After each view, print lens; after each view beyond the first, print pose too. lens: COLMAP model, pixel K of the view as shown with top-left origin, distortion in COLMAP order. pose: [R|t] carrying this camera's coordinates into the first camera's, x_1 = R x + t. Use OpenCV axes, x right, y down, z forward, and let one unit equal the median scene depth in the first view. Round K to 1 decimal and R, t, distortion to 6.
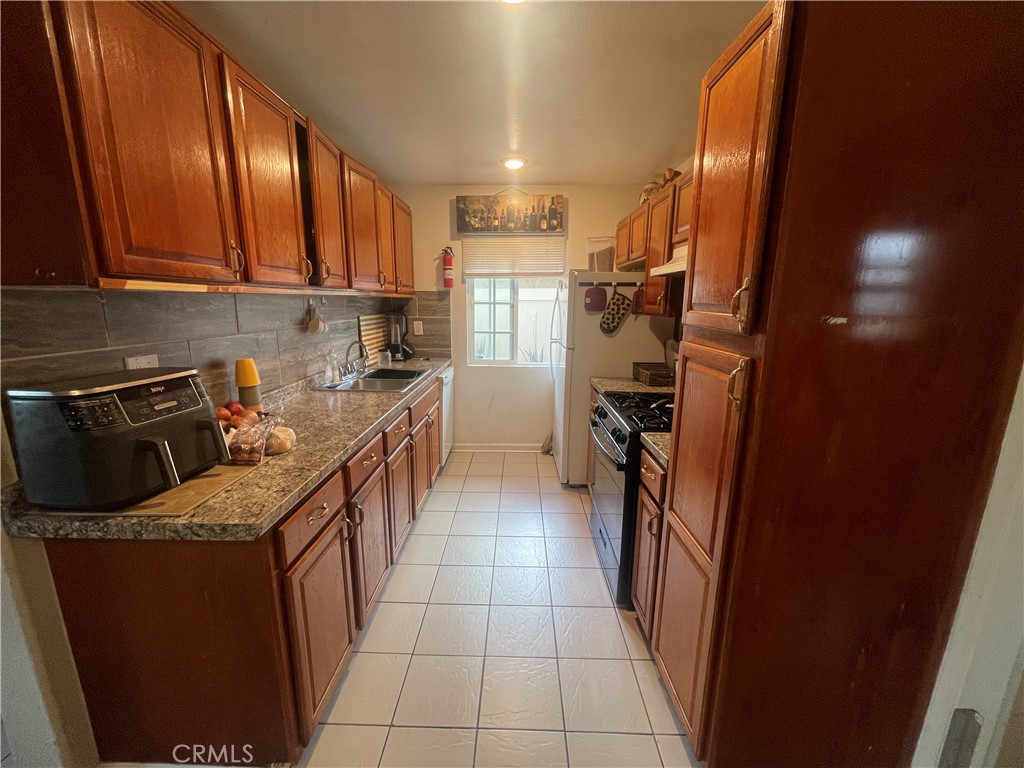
lens RADIAL K [[415.6, 0, 511.7], [0, 415.6, 384.5], [0, 0, 1]] dist [-0.011311, 0.002075]
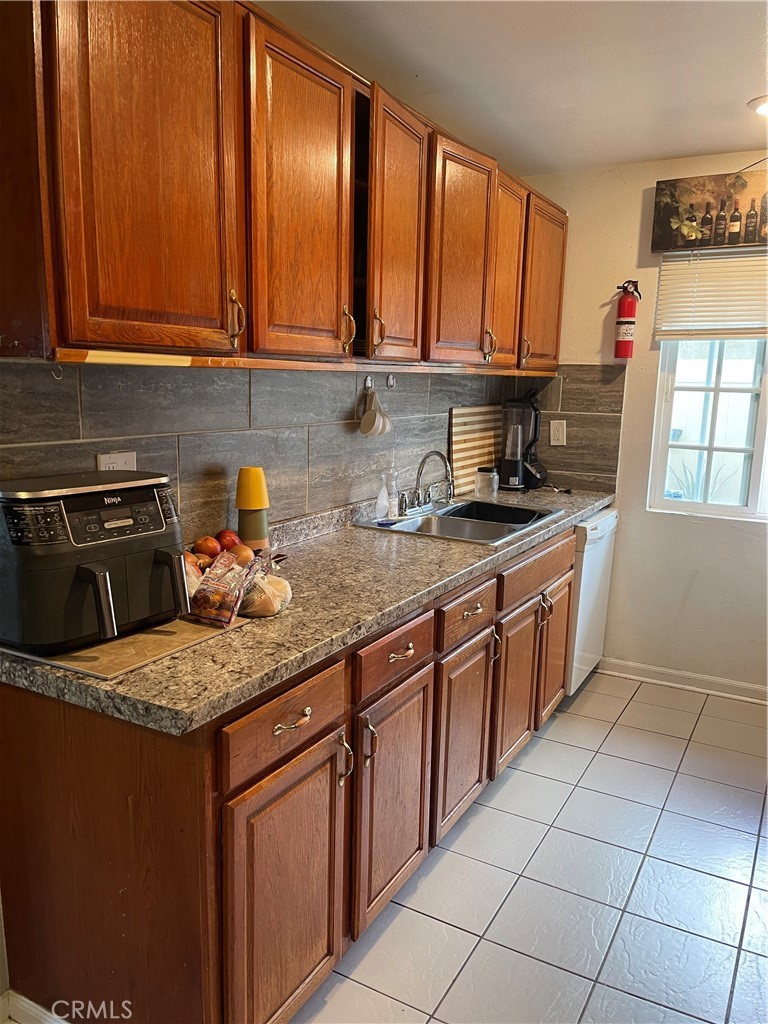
lens RADIAL K [[776.3, 0, 386.0], [0, 776.3, 516.6], [0, 0, 1]] dist [0.026916, -0.028477]
pose [[0.881318, 0.094387, -0.463001, 0.092075], [-0.106745, 0.994286, -0.000494, -0.004866], [0.460309, 0.049858, 0.886358, 0.006354]]
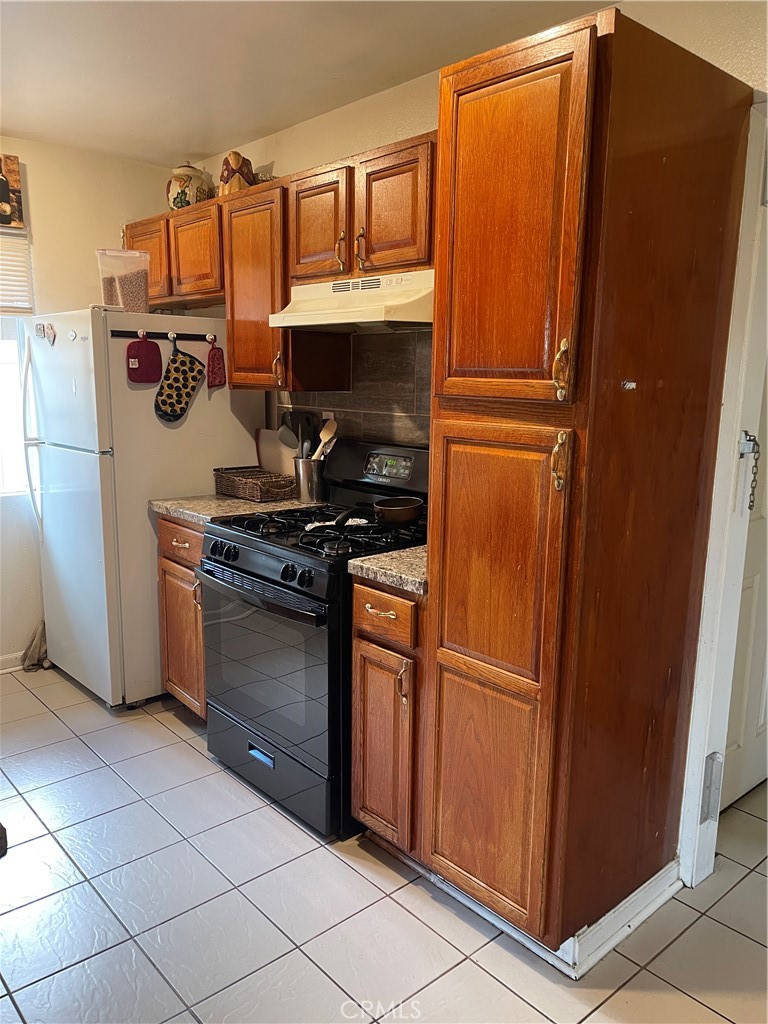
lens RADIAL K [[776.3, 0, 385.6], [0, 776.3, 511.6], [0, 0, 1]] dist [0.026916, -0.028477]
pose [[0.734452, -0.114702, 0.668897, -0.362774], [0.125294, 0.991588, 0.032463, 0.003228], [-0.666994, 0.059966, 0.742646, 0.014731]]
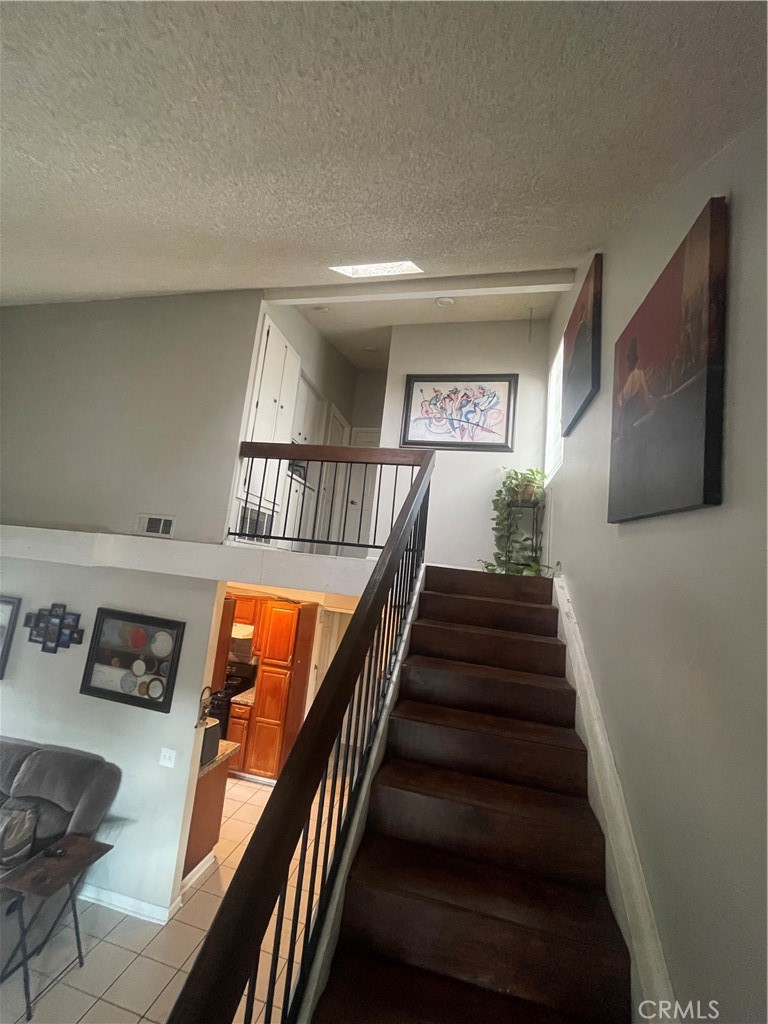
lens RADIAL K [[415.6, 0, 379.3], [0, 415.6, 510.6], [0, 0, 1]] dist [-0.011311, 0.002075]
pose [[0.200352, 0.162639, 0.966130, -1.877404], [0.093584, 0.978439, -0.184118, -0.404637], [-0.975244, 0.127303, 0.180812, -0.521127]]
